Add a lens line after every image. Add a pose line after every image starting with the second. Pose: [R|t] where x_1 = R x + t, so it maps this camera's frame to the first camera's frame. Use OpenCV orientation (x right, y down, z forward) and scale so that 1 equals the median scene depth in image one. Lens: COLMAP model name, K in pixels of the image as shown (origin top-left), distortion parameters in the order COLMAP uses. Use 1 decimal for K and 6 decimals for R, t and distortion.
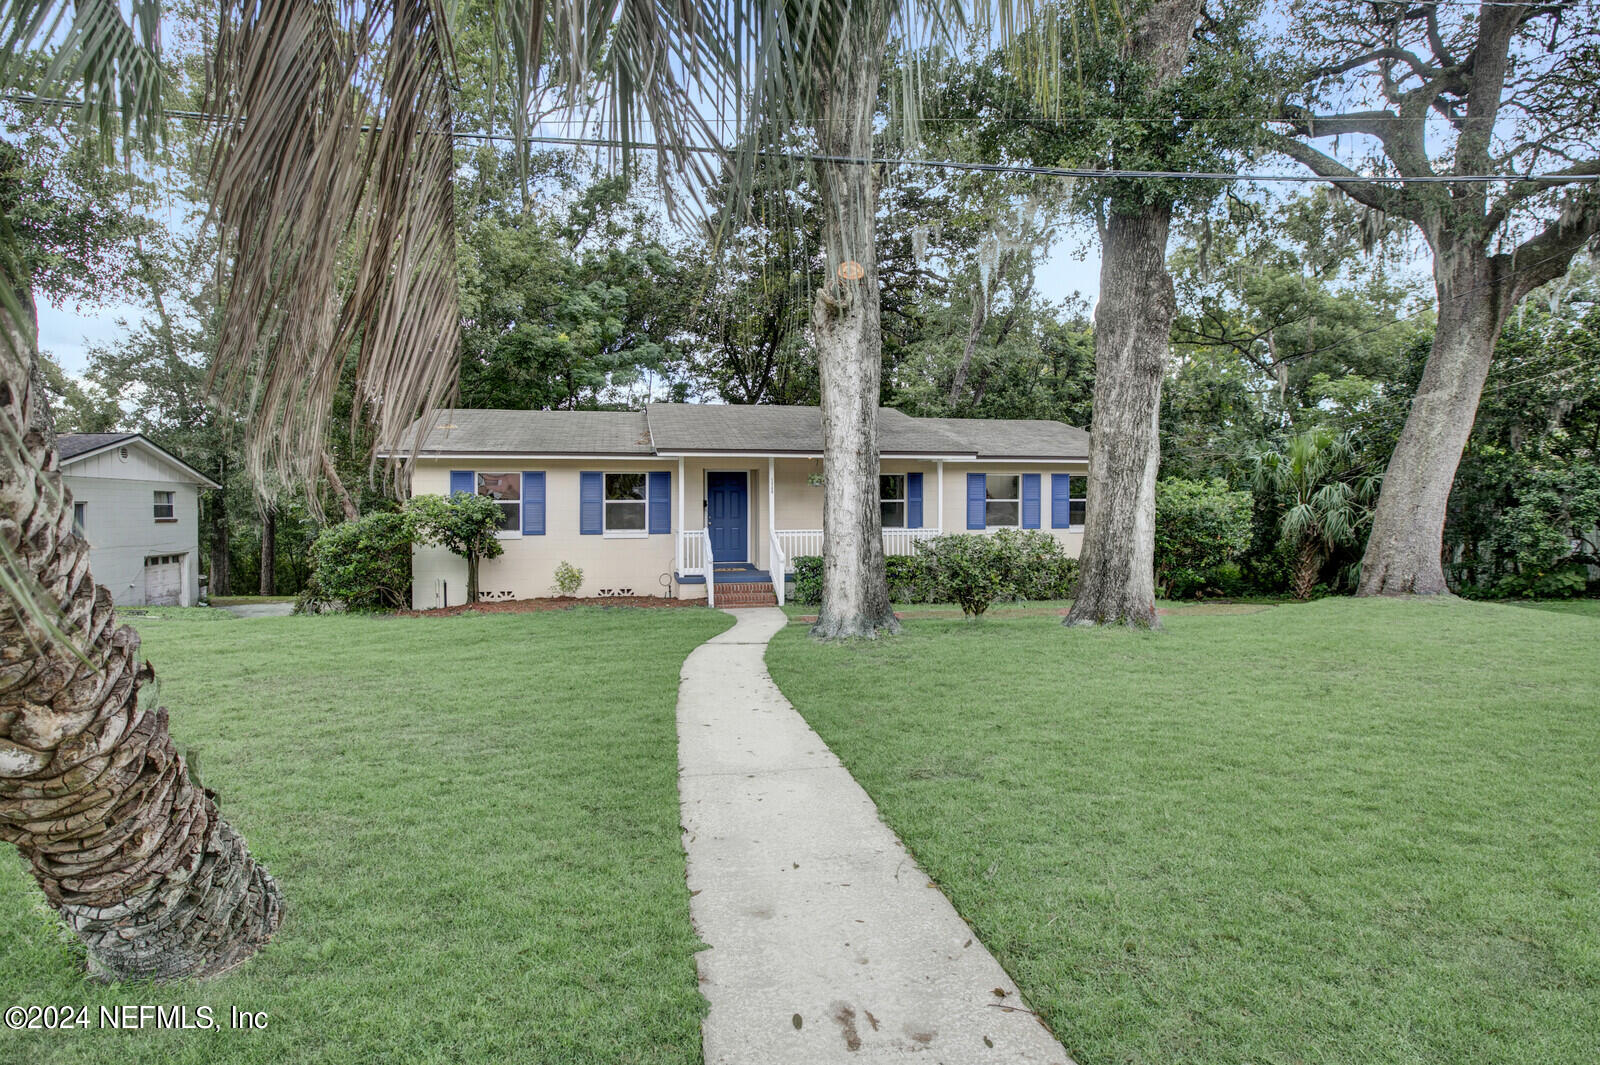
lens RADIAL K [[807.1, 0, 786.8], [0, 807.1, 524.1], [0, 0, 1]] dist [-0.005789, -0.000727]
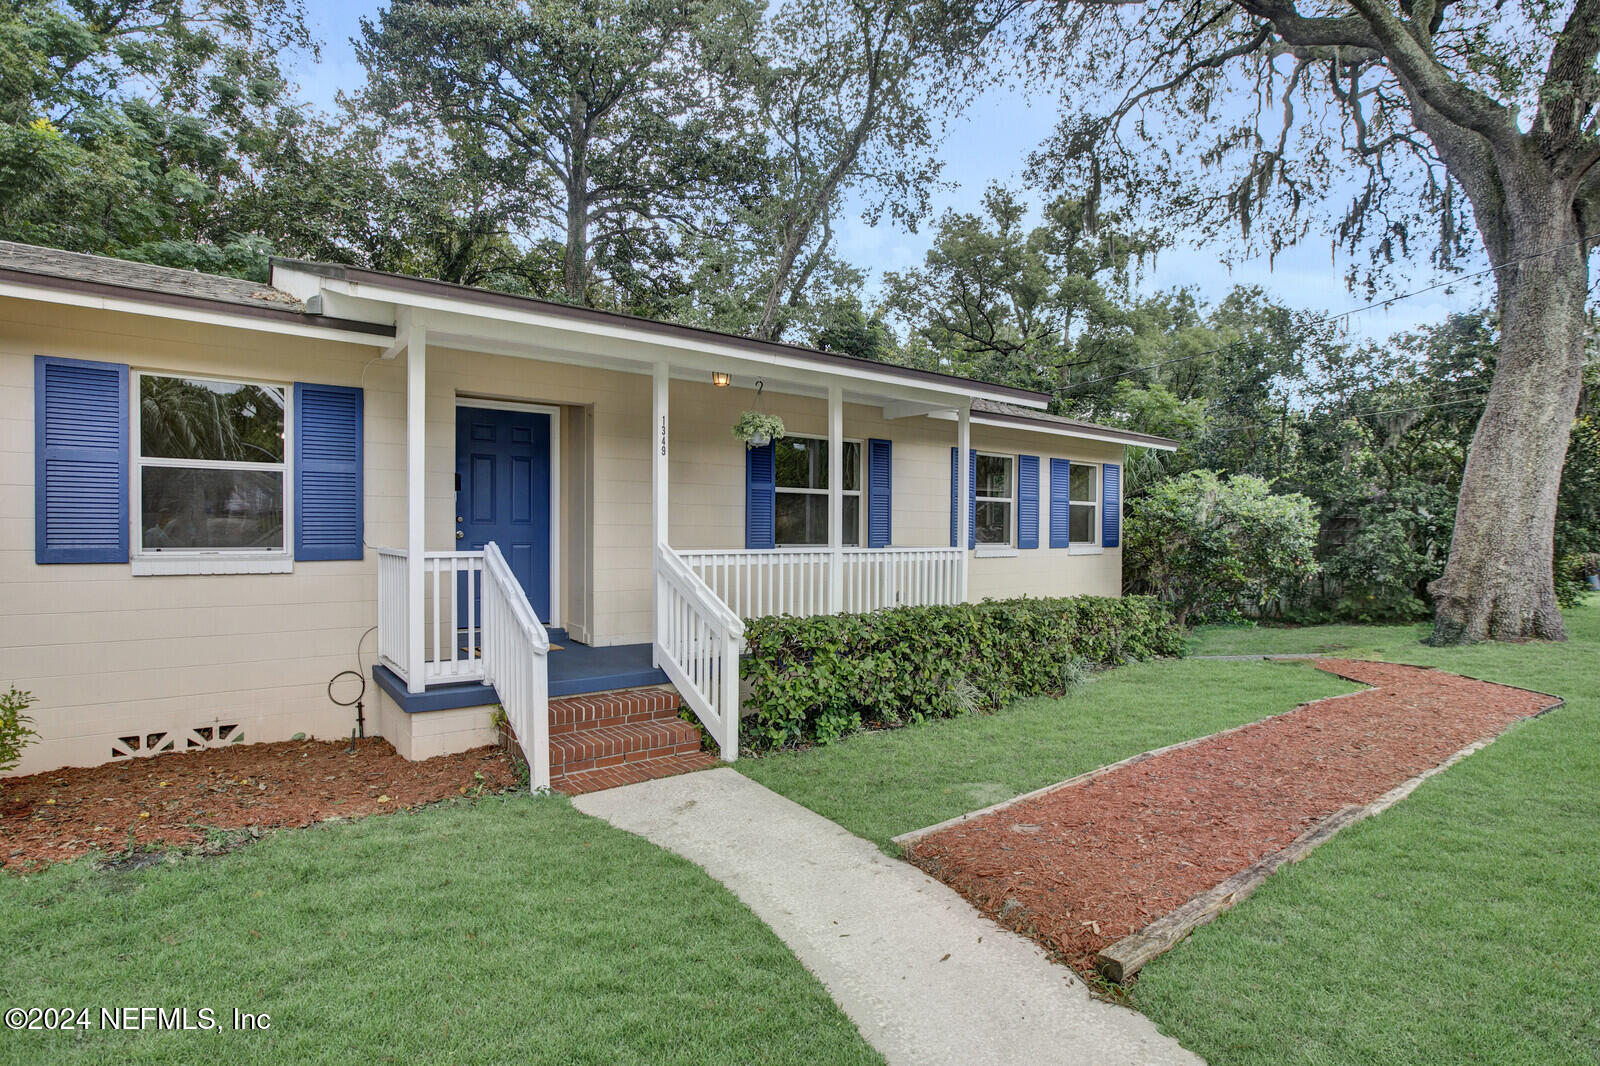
lens RADIAL K [[807.1, 0, 786.8], [0, 807.1, 524.6], [0, 0, 1]] dist [-0.005789, -0.000727]
pose [[0.905961, 0.013572, 0.423145, -0.128962], [-0.003228, 0.999678, -0.025152, 0.004472], [-0.423350, 0.021421, 0.905713, 0.607090]]
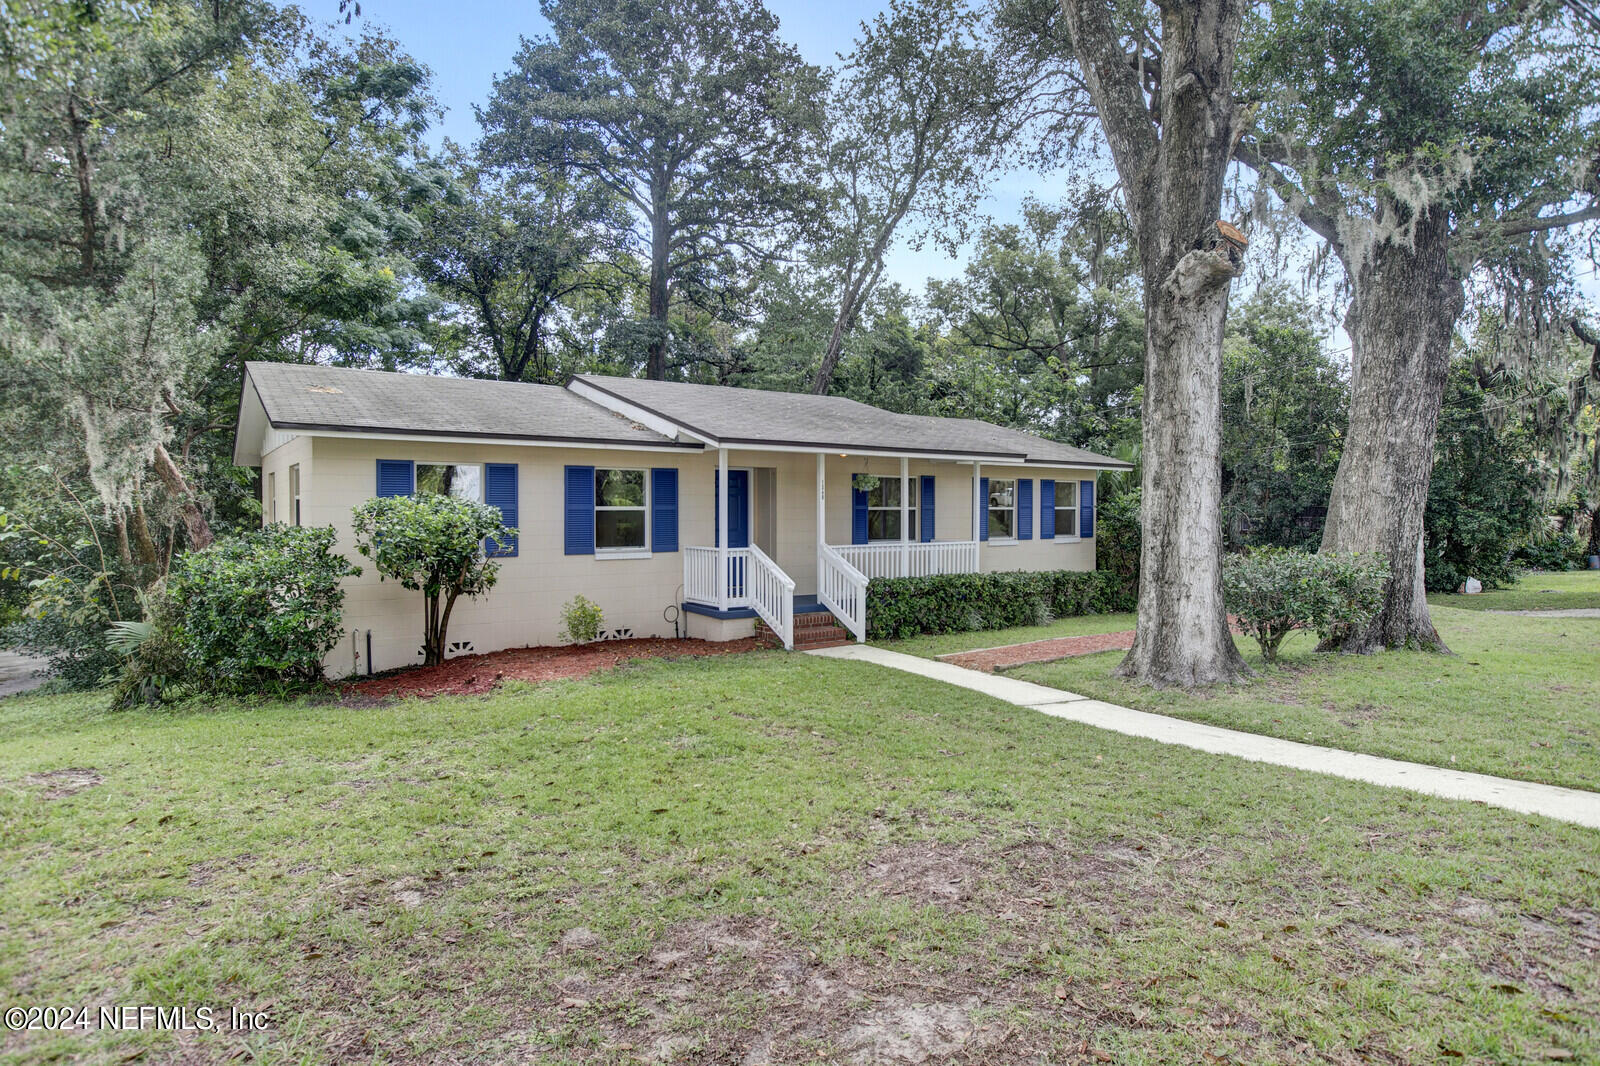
lens RADIAL K [[897.7, 0, 800.0], [0, 897.7, 533.0], [0, 0, 1]] dist [-0.001684, 0.000068]
pose [[0.914274, -0.006669, 0.405042, -0.387502], [0.003490, 0.999957, 0.008587, -0.012659], [-0.405082, -0.006437, 0.914258, 0.200591]]
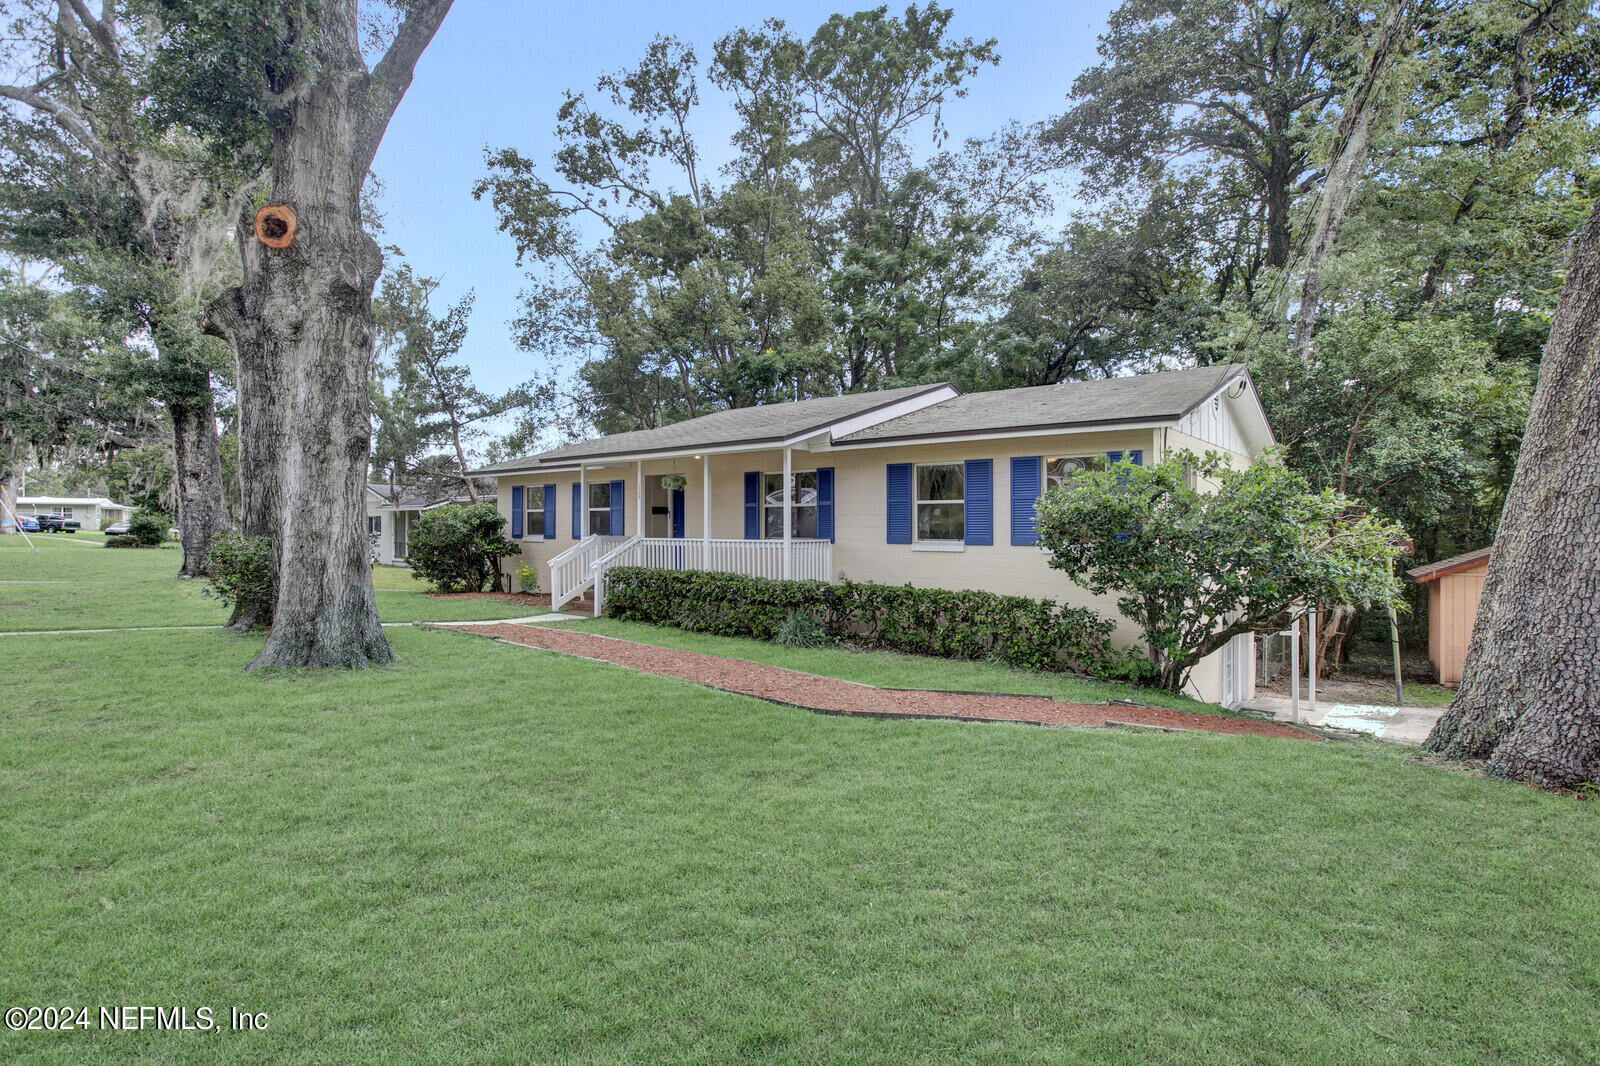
lens RADIAL K [[807.1, 0, 786.8], [0, 807.1, 524.6], [0, 0, 1]] dist [-0.005789, -0.000727]
pose [[0.594034, 0.006608, -0.804413, 0.754588], [-0.001102, 0.999972, 0.007401, -0.015244], [0.804439, -0.003510, 0.594025, 0.539017]]
